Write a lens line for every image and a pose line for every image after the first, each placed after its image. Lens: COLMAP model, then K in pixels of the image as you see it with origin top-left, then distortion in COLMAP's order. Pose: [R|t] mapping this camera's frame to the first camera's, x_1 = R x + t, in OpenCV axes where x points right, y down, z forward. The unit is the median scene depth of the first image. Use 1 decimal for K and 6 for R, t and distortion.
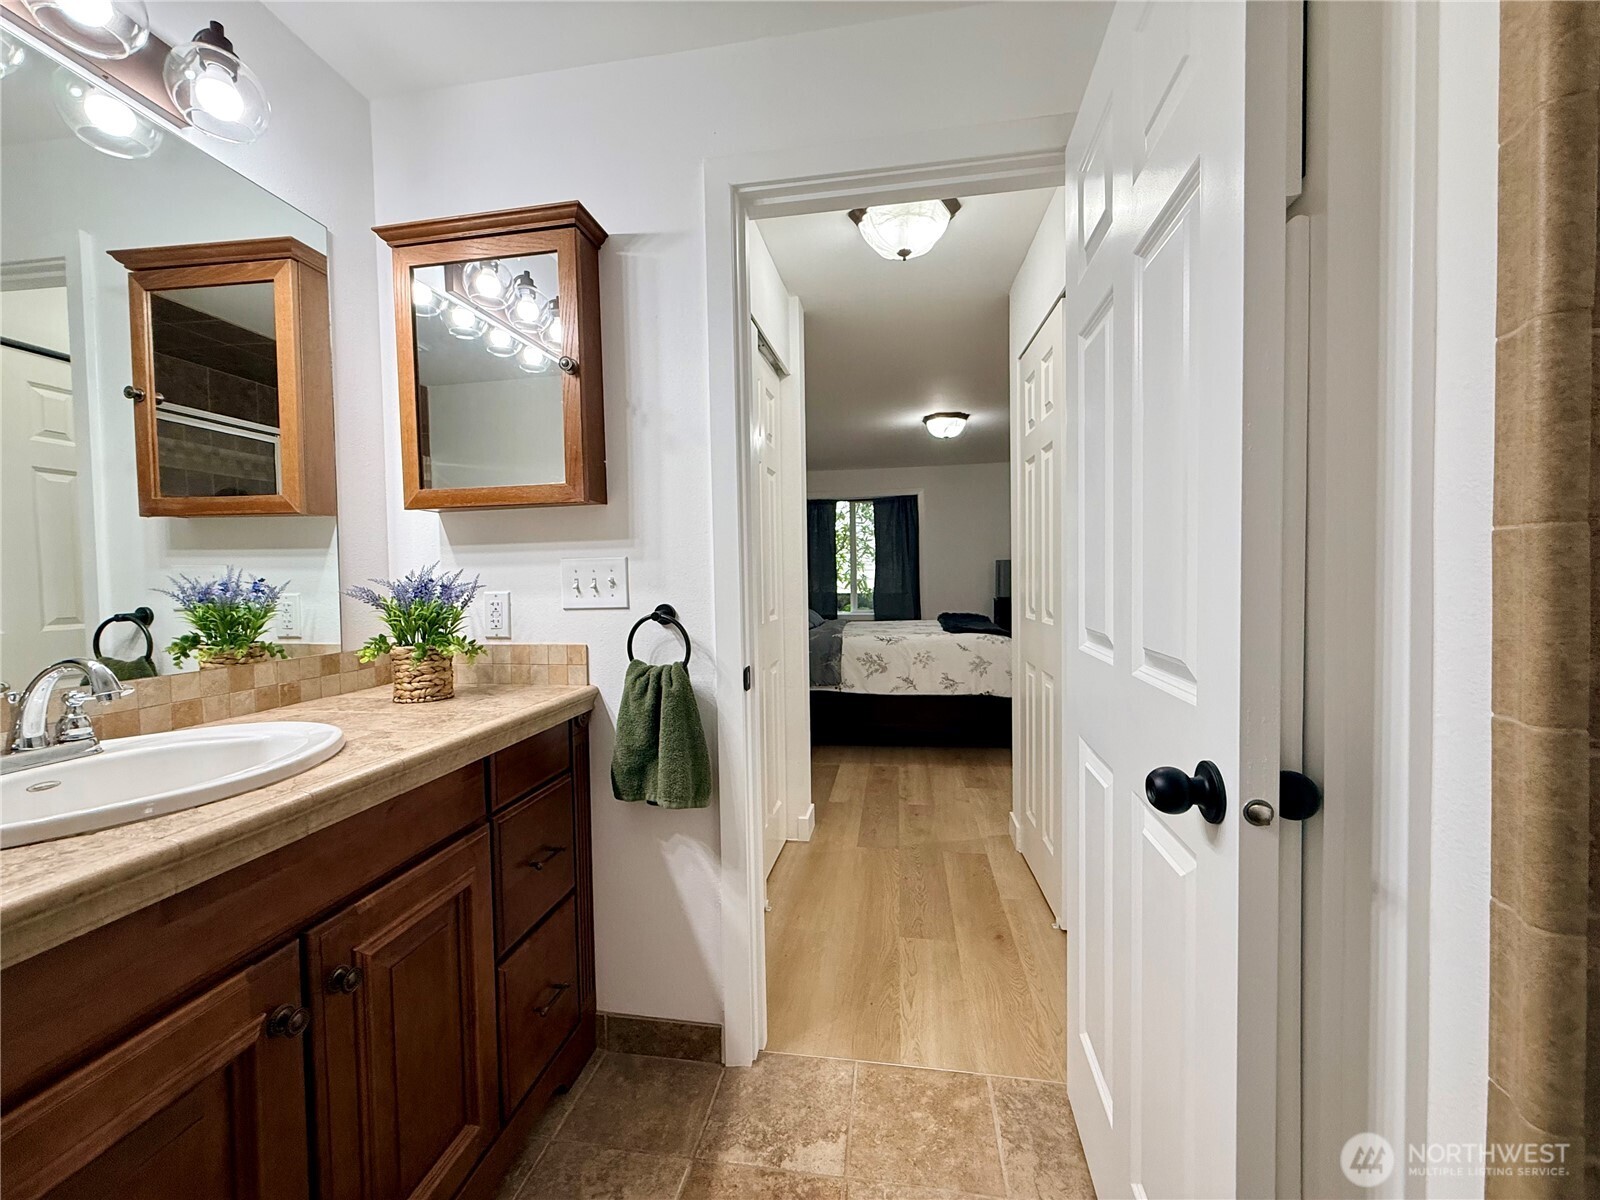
lens RADIAL K [[636.3, 0, 803.1], [0, 636.3, 595.2], [0, 0, 1]] dist [-0.000262, 0.000286]
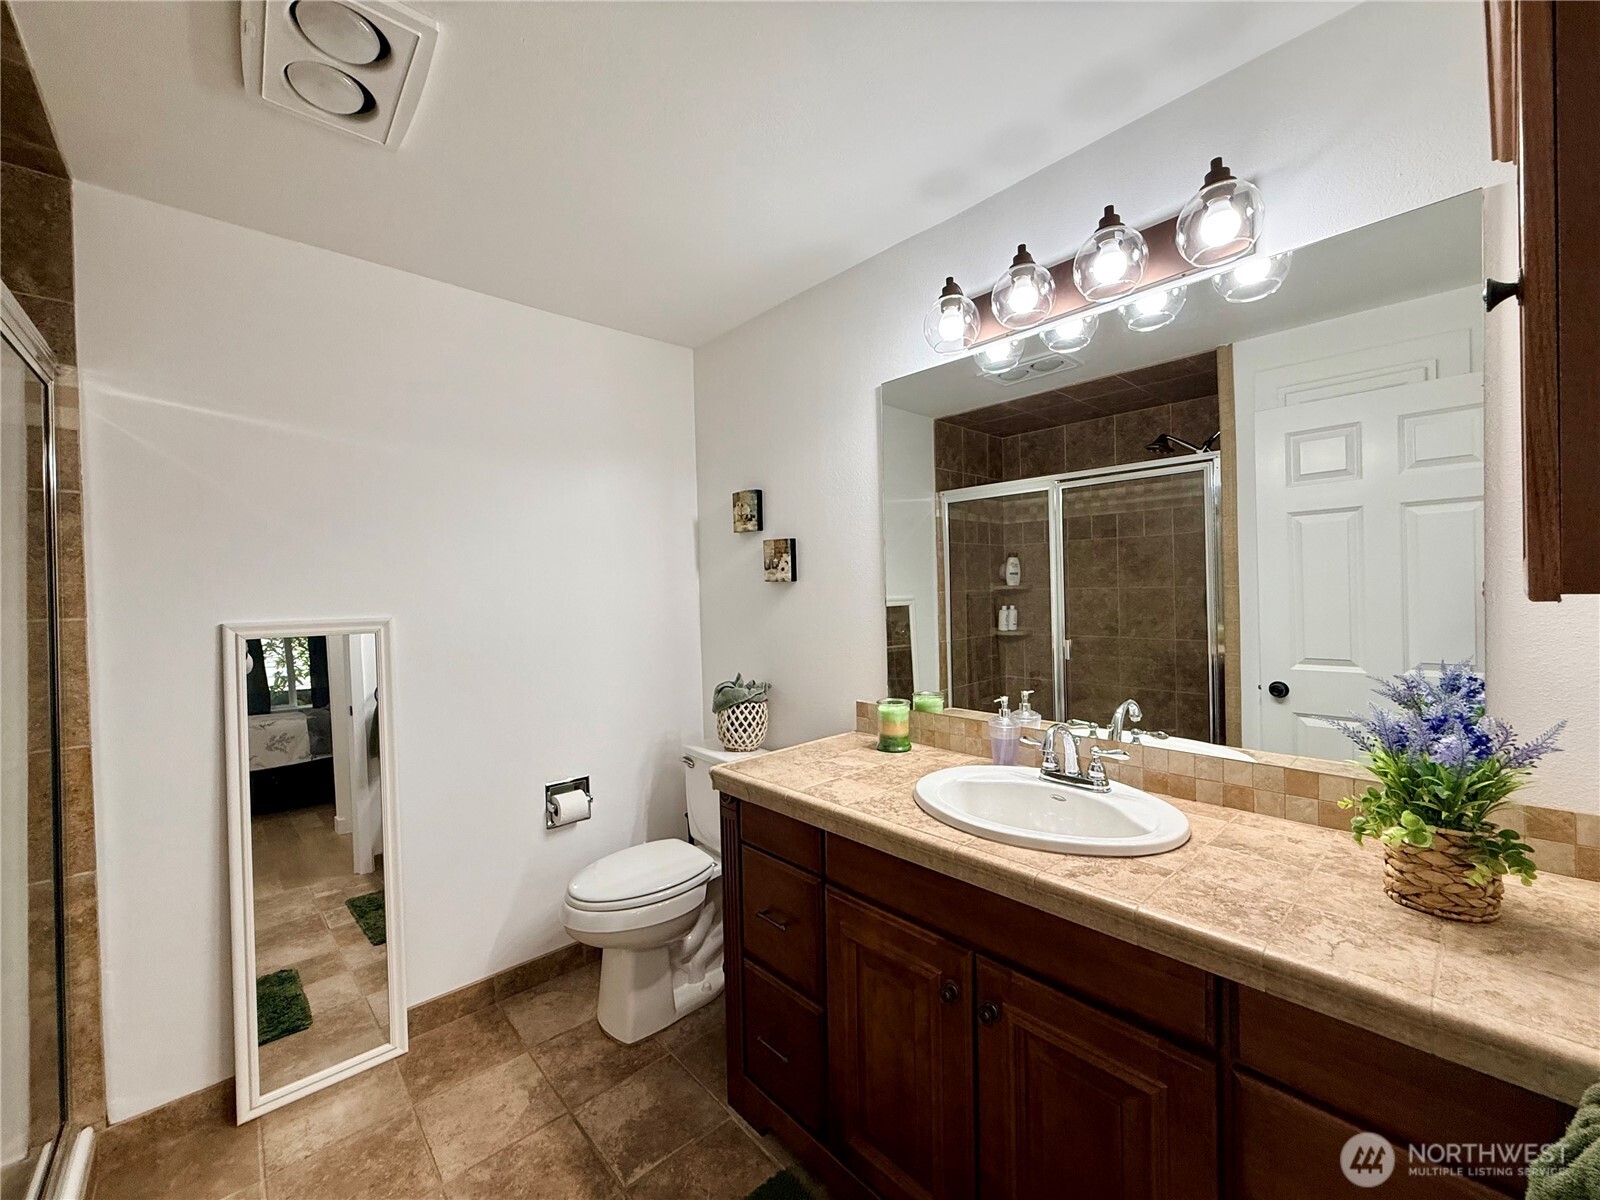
lens RADIAL K [[636.3, 0, 799.0], [0, 636.3, 608.0], [0, 0, 1]] dist [-0.000262, 0.000286]
pose [[-0.635038, 0.044806, -0.771180, 0.299456], [0.007444, 0.998625, 0.051890, -0.176768], [0.772445, 0.027212, -0.634498, 0.962982]]
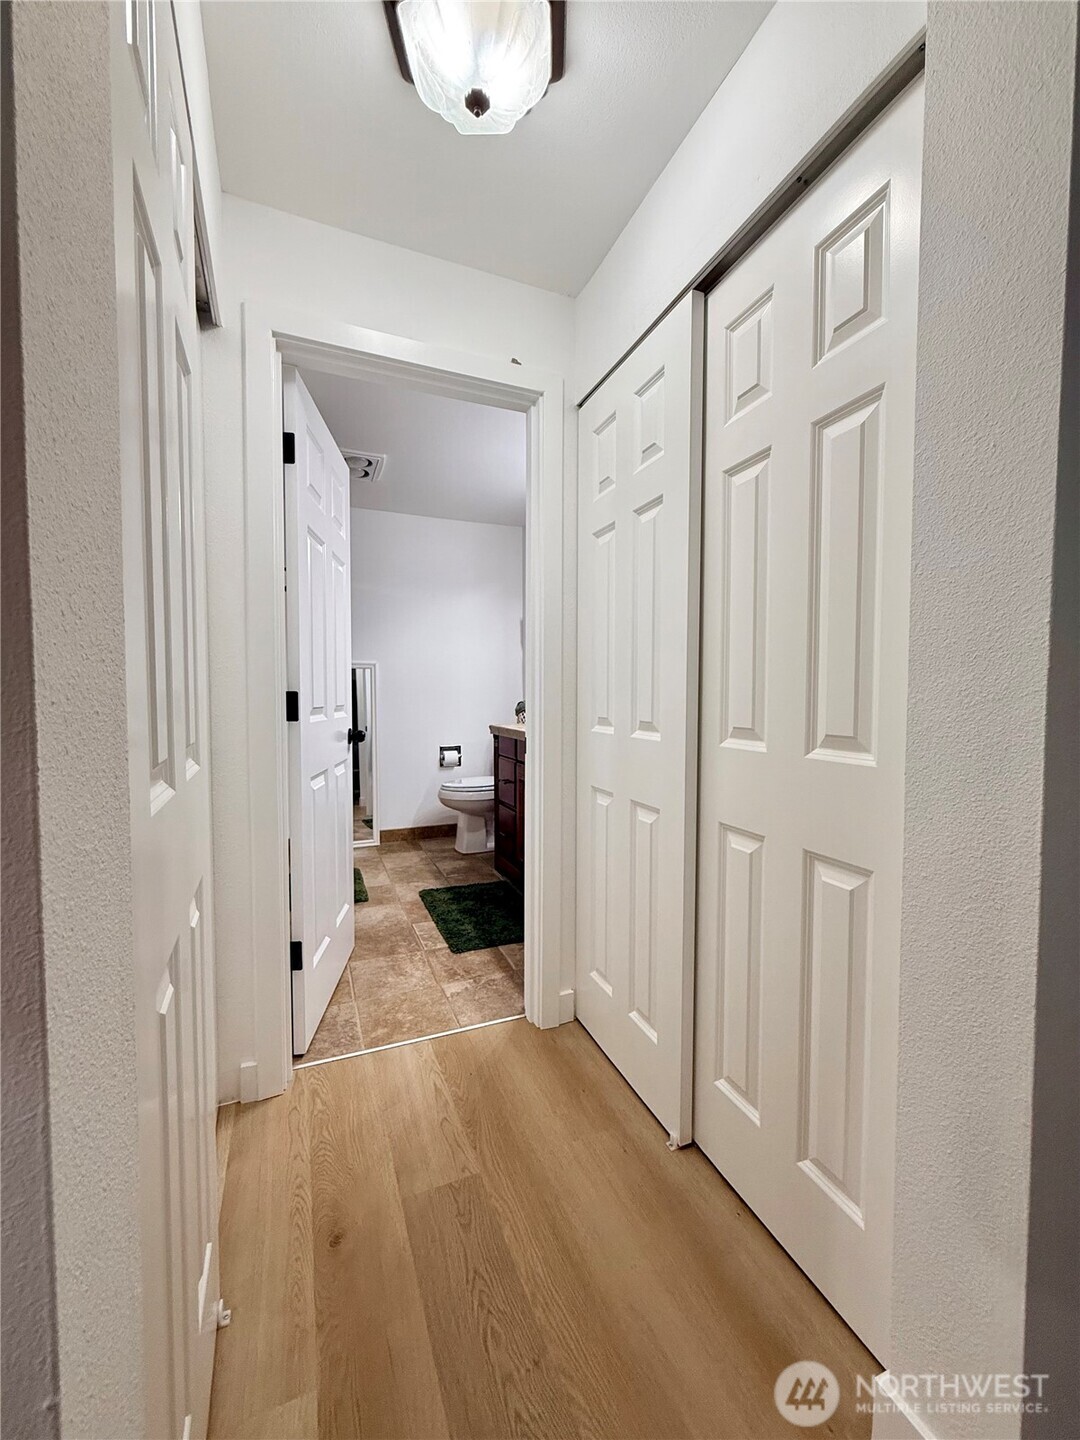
lens RADIAL K [[572.7, 0, 553.8], [0, 572.7, 731.3], [0, 0, 1]] dist [-0.000262, 0.000286]
pose [[-0.841801, 0.044865, -0.537921, 0.608442], [-0.008382, 0.995333, 0.096132, -0.036416], [0.539724, 0.085433, -0.837496, 2.307699]]
